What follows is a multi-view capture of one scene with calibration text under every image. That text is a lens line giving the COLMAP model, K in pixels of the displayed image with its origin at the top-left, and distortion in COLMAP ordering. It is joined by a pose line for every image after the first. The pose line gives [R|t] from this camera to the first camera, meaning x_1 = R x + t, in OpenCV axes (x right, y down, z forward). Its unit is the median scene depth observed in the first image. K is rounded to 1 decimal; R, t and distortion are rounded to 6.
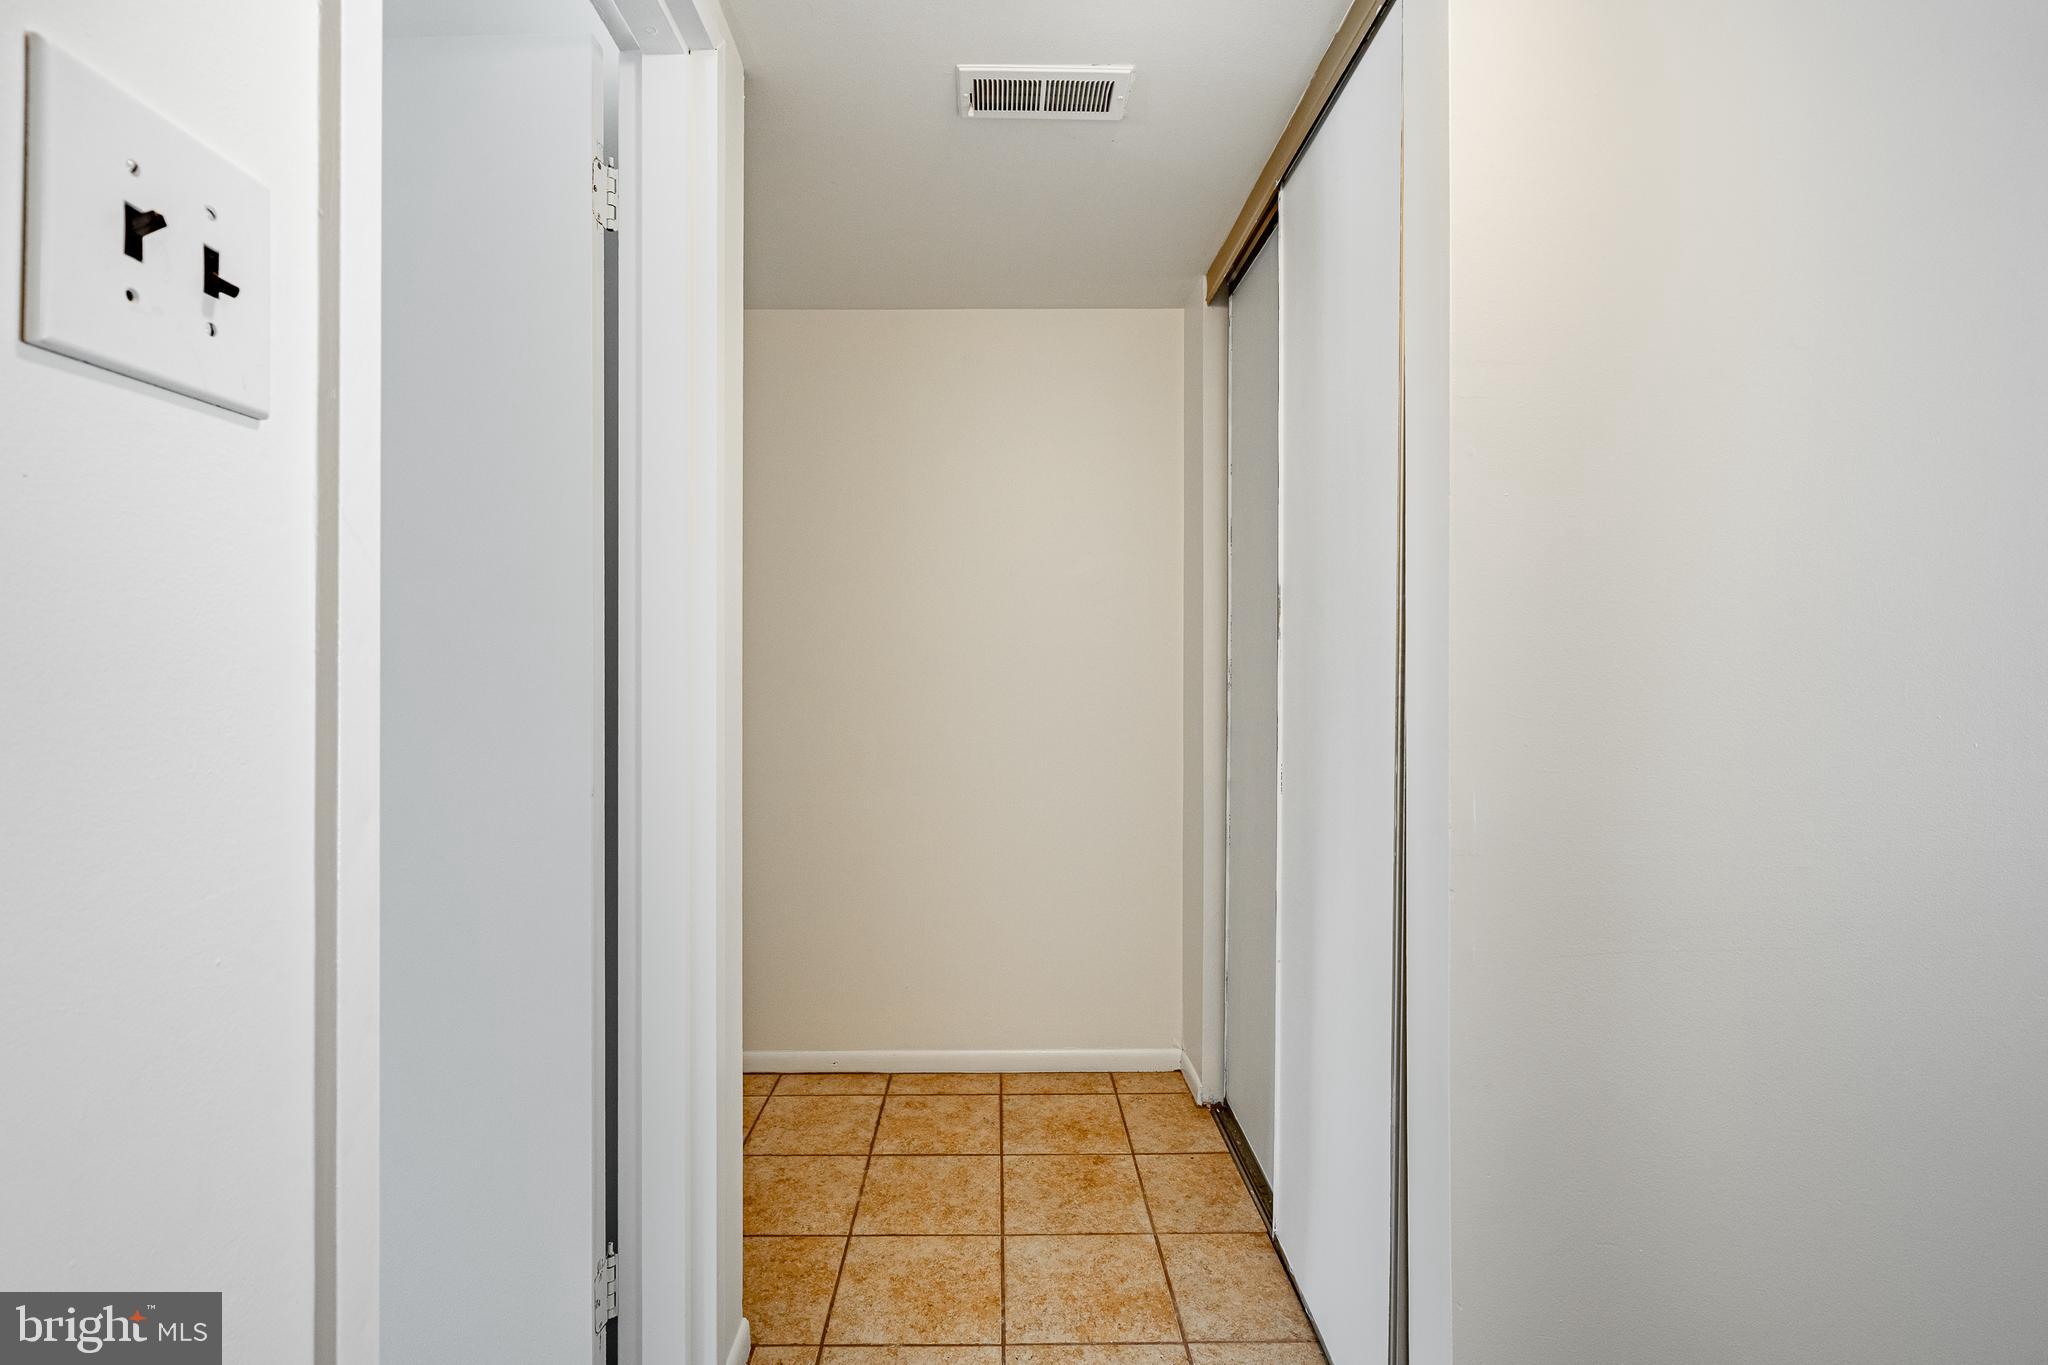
lens RADIAL K [[957.6, 0, 1022.0], [0, 957.6, 670.6], [0, 0, 1]] dist [-0.001897, -0.000070]
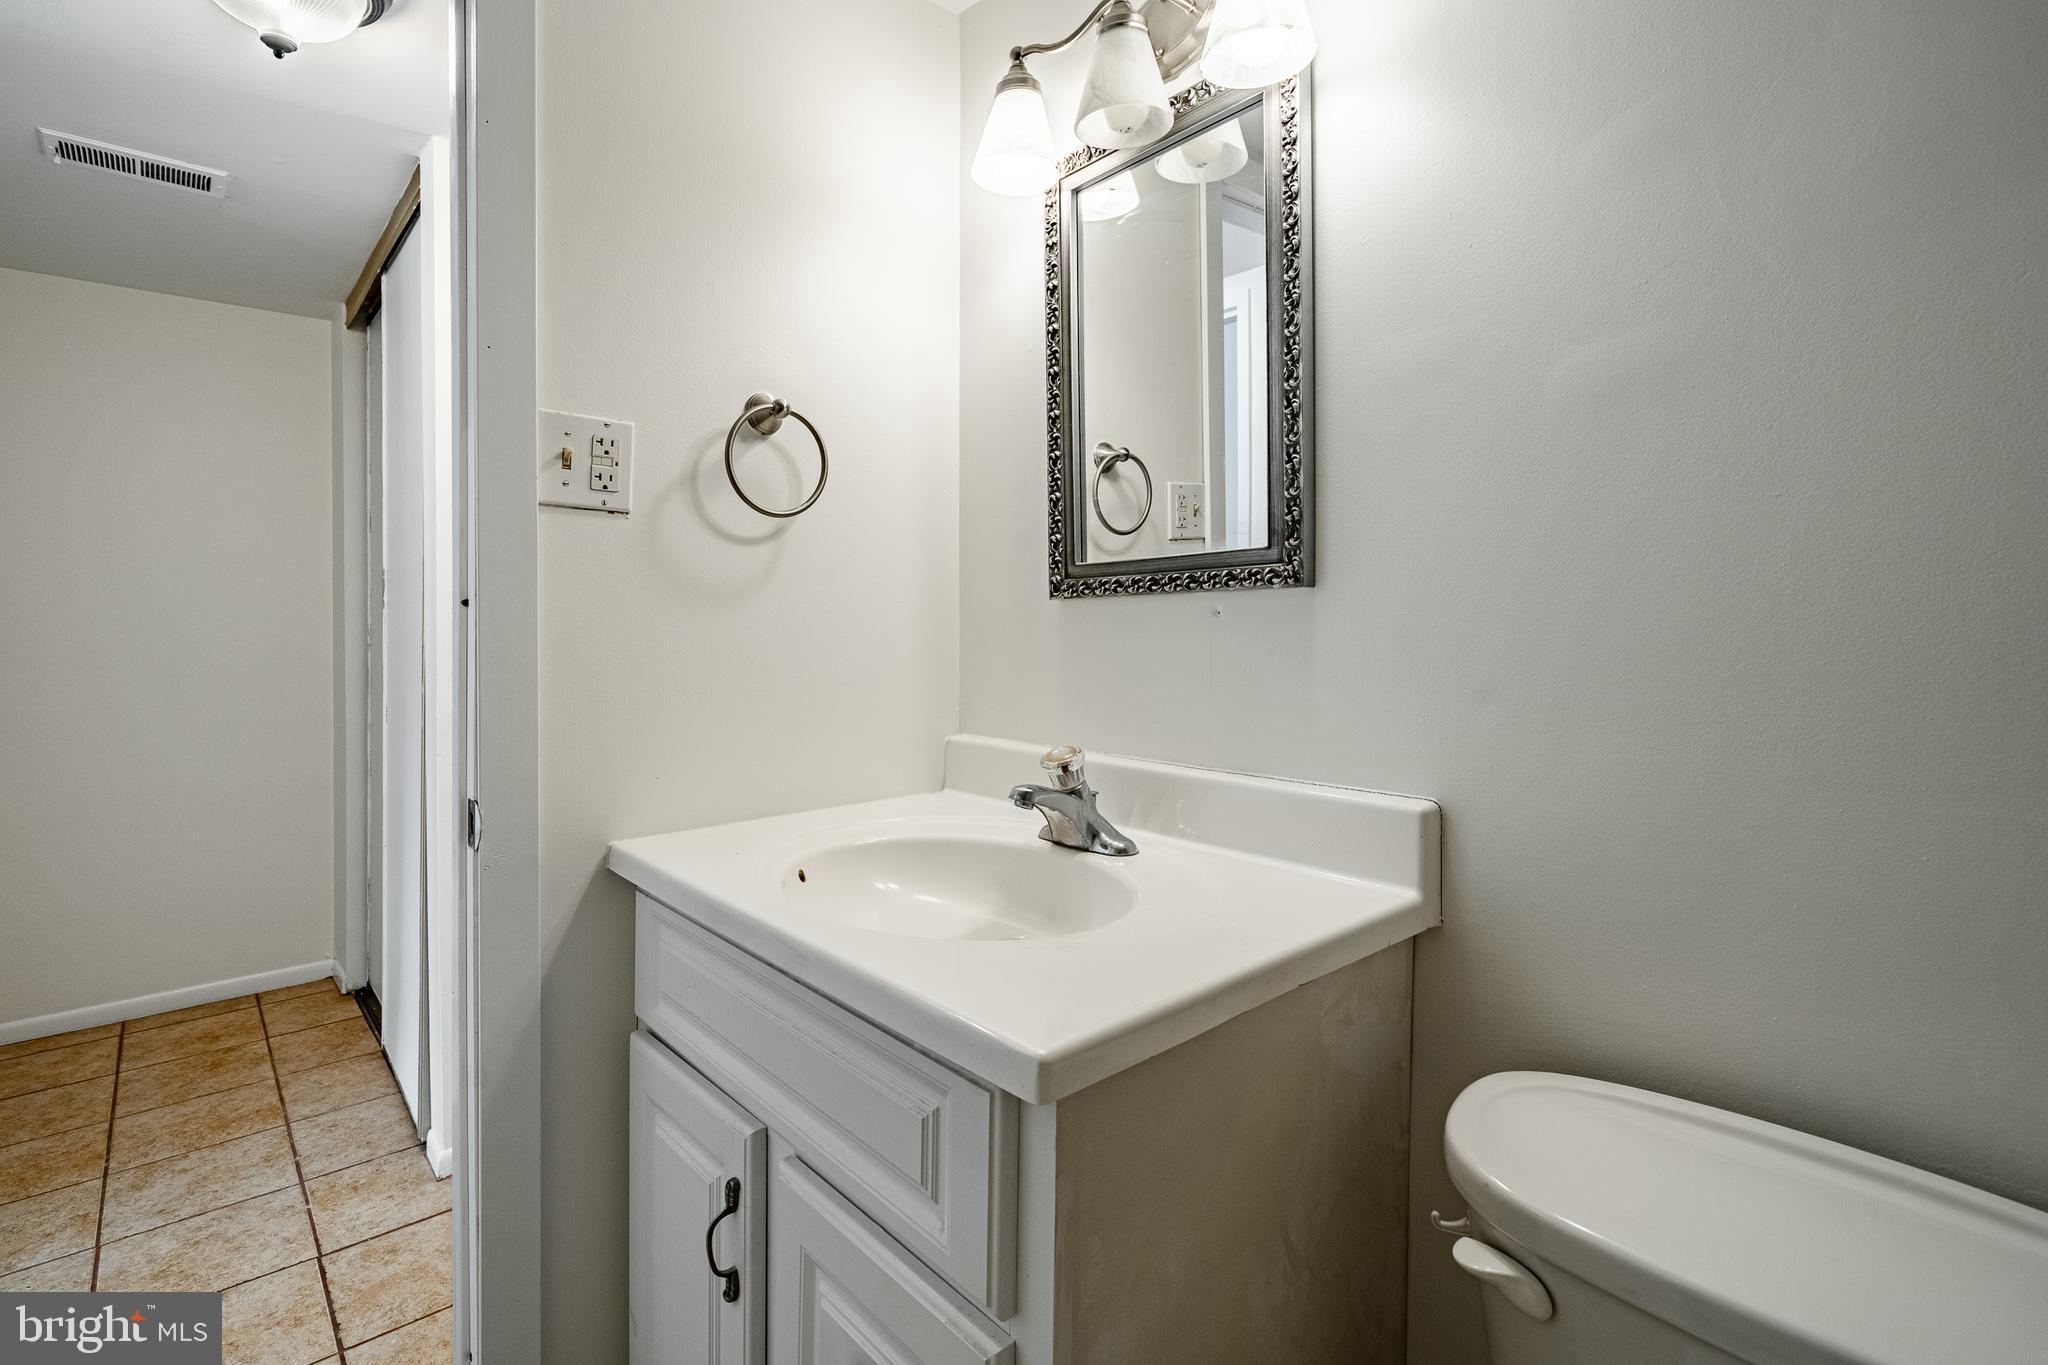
lens RADIAL K [[957.6, 0, 1010.3], [0, 957.6, 631.2], [0, 0, 1]] dist [-0.001897, -0.000070]
pose [[0.767362, -0.011218, 0.641116, 0.070121], [0.013949, 0.999902, 0.000800, 0.009029], [-0.641063, 0.008329, 0.767443, -0.526004]]
